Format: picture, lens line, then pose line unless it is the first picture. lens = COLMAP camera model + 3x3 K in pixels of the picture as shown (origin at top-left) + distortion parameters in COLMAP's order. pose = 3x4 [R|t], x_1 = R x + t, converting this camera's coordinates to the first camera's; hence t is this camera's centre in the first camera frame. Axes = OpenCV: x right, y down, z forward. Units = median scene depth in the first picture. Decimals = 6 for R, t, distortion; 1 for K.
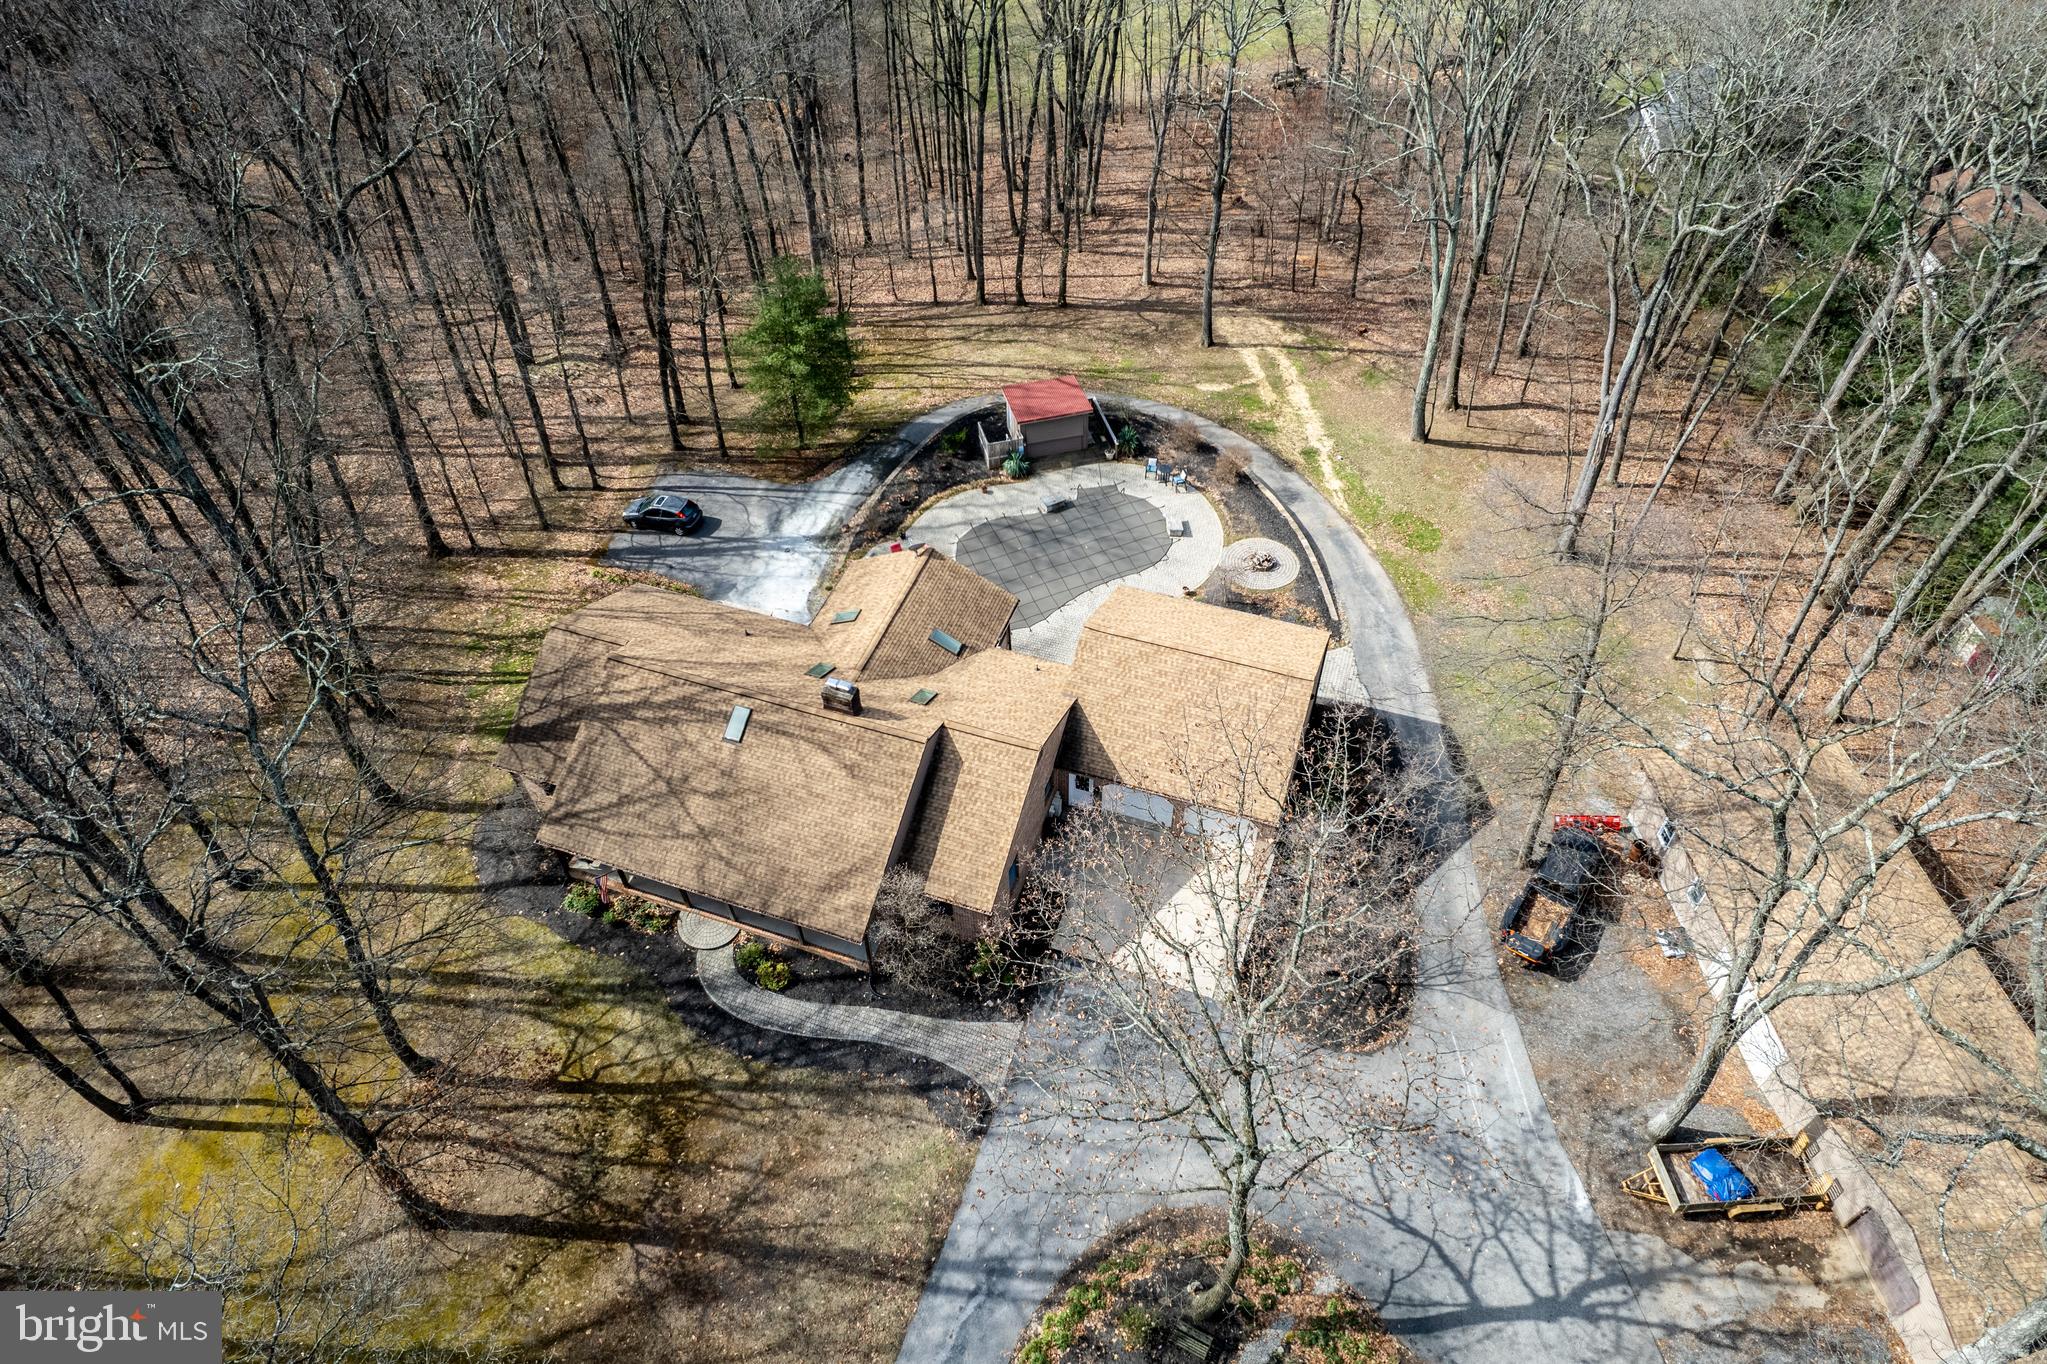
lens RADIAL K [[1317.9, 0, 1023.5], [0, 1317.9, 682.0], [0, 0, 1]] dist [-0.078342, 0.068499]
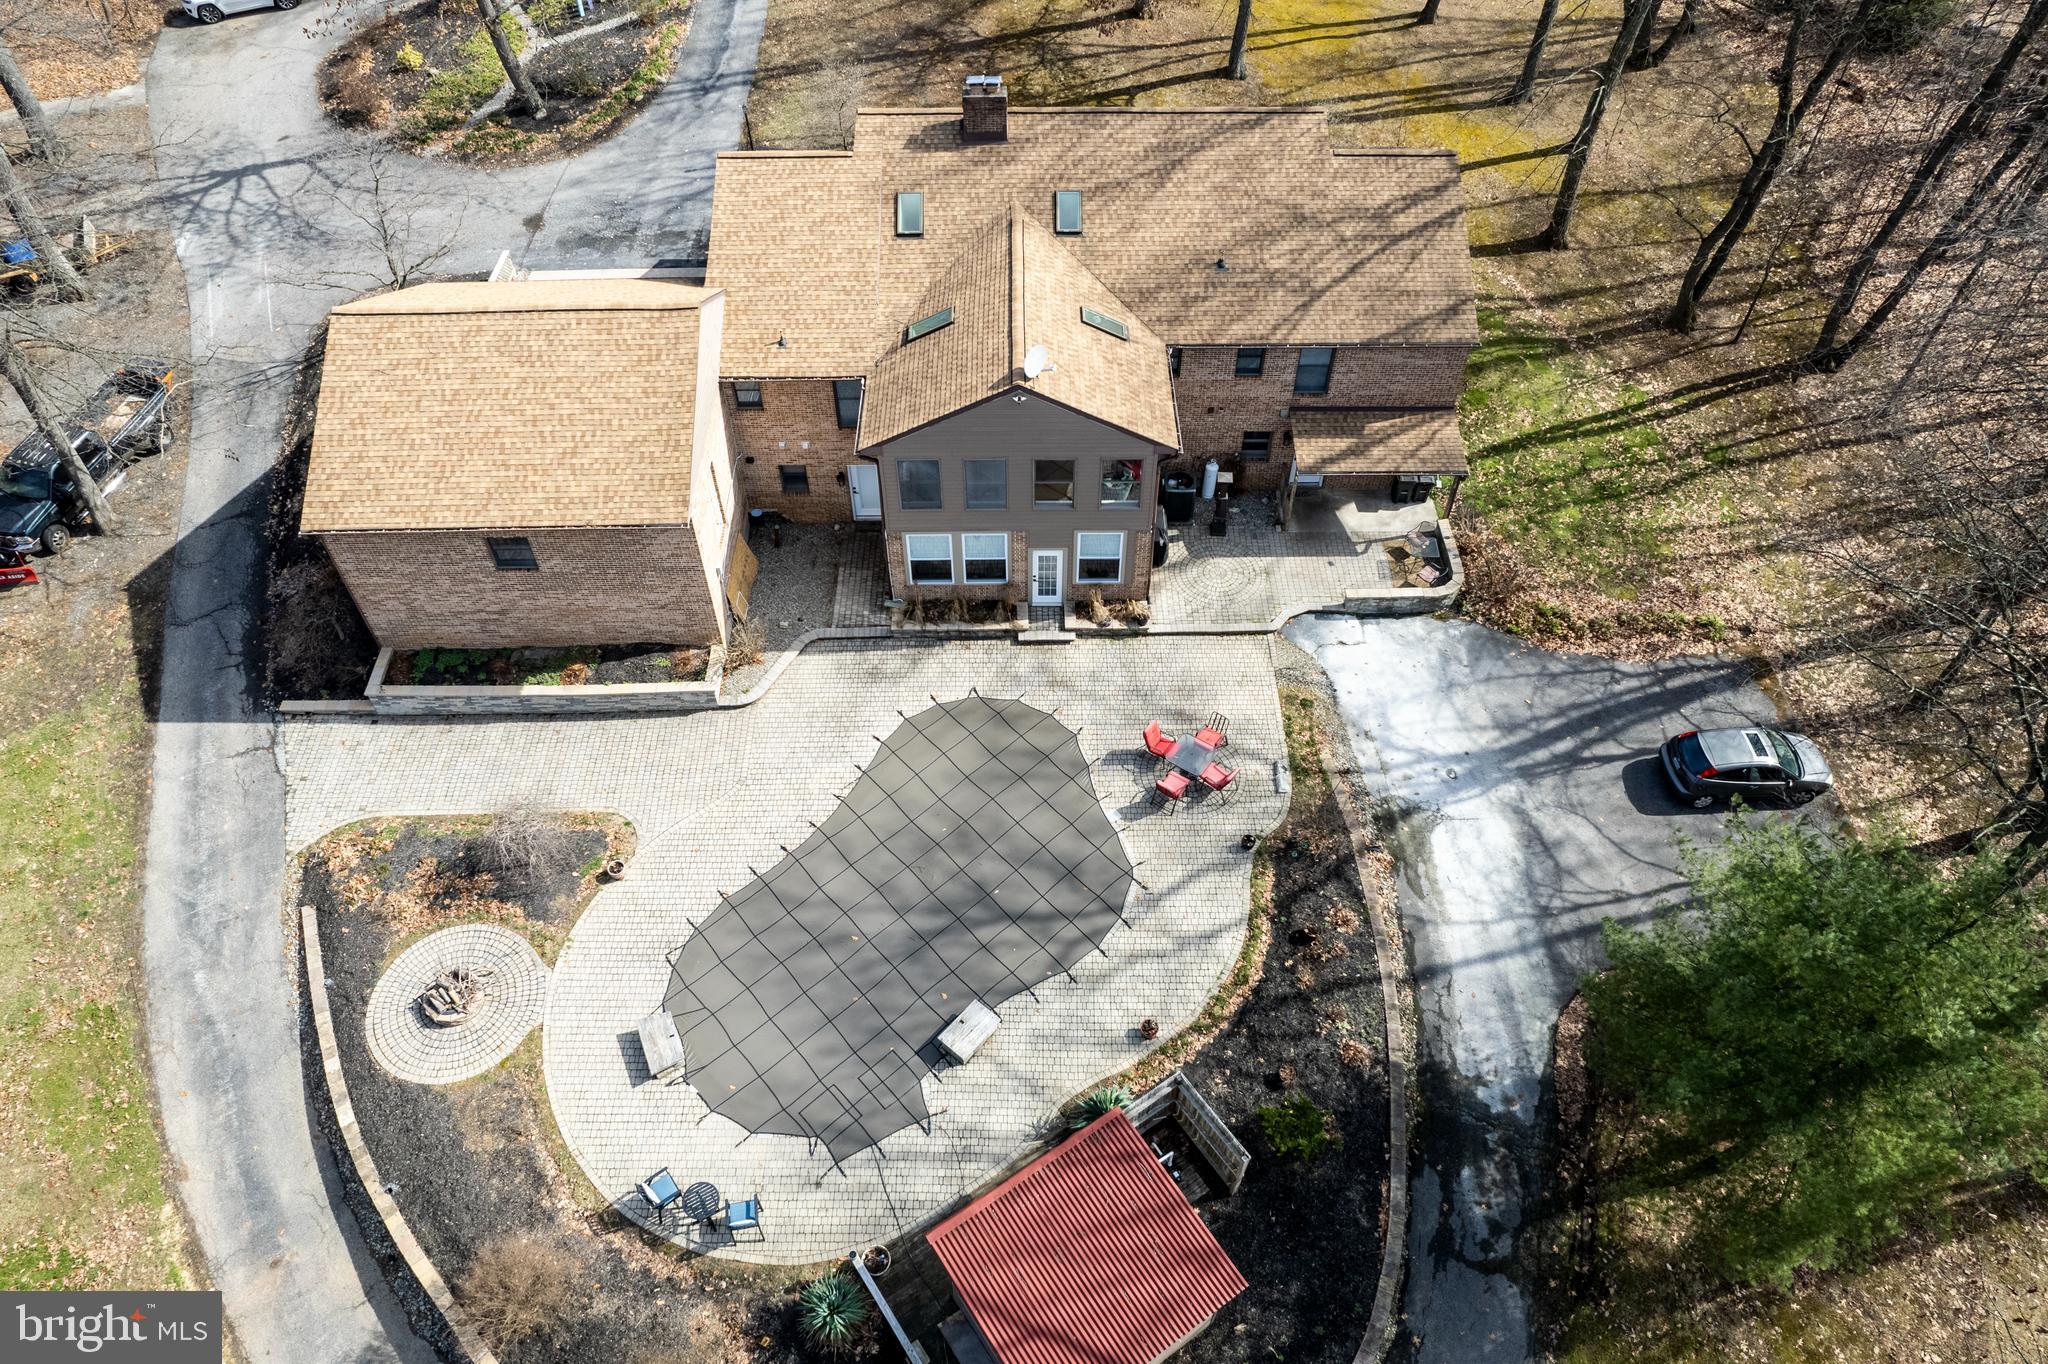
lens RADIAL K [[1336.5, 0, 1024.0], [0, 1336.5, 682.0], [0, 0, 1]] dist [-0.071248, 0.061287]
pose [[-0.939620, 0.267983, -0.212837, 0.082530], [-0.242960, -0.084381, 0.966359, -0.675729], [0.241008, 0.959721, 0.144395, 1.075744]]
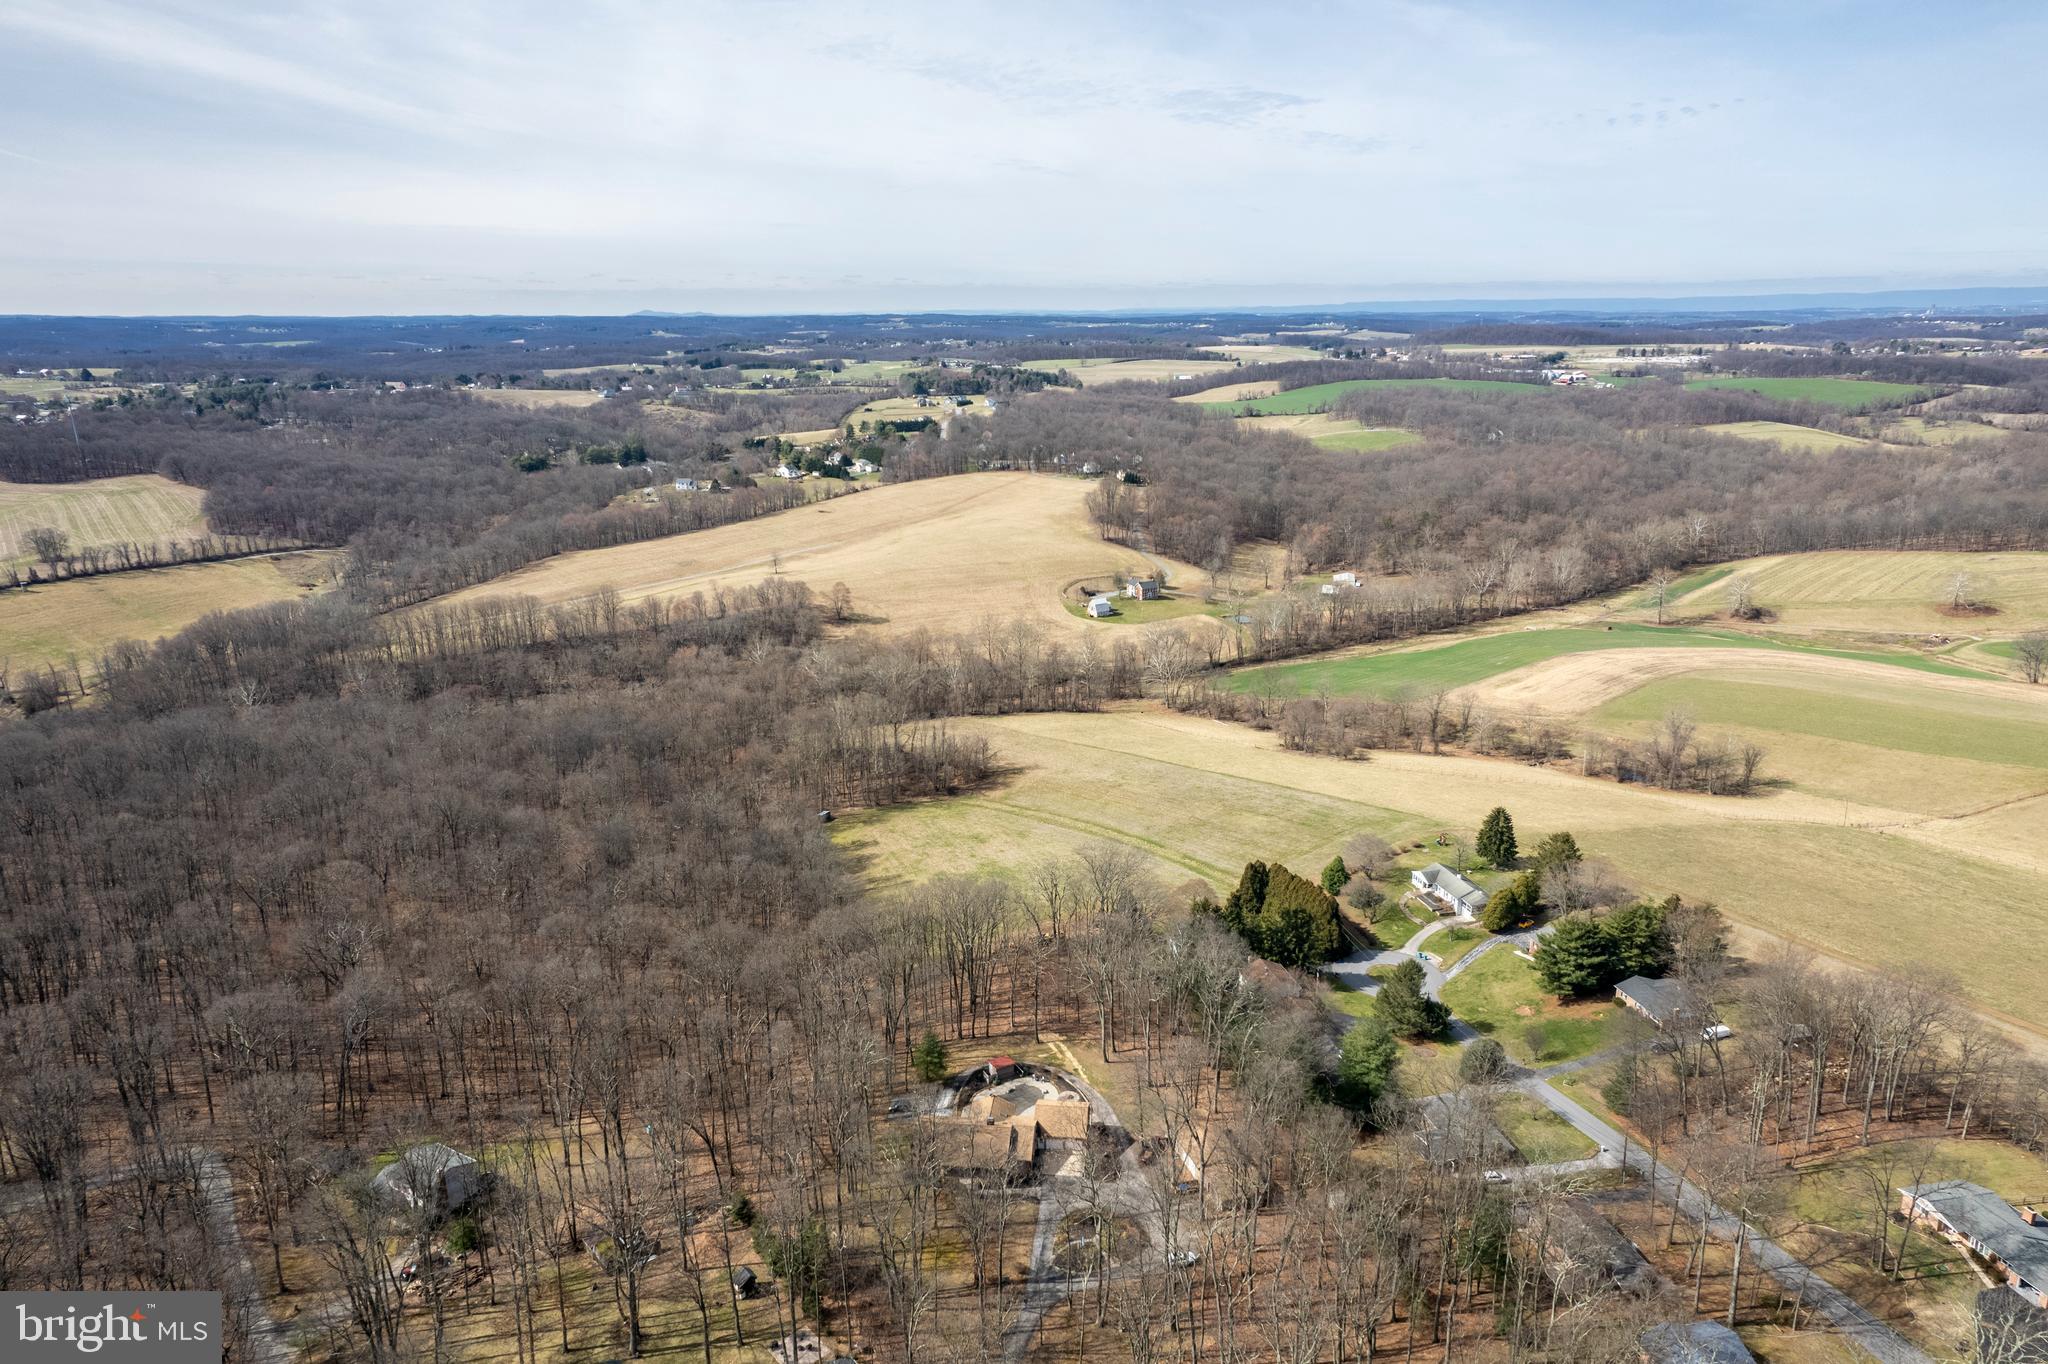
lens RADIAL K [[1252.7, 0, 1024.0], [0, 1252.7, 682.0], [0, 0, 1]] dist [-0.005412, 0.044747]
pose [[0.973965, -0.052272, 0.220588, -0.815549], [0.161650, 0.842340, -0.514132, 0.886620], [-0.158935, 0.536405, 0.828860, -3.135545]]
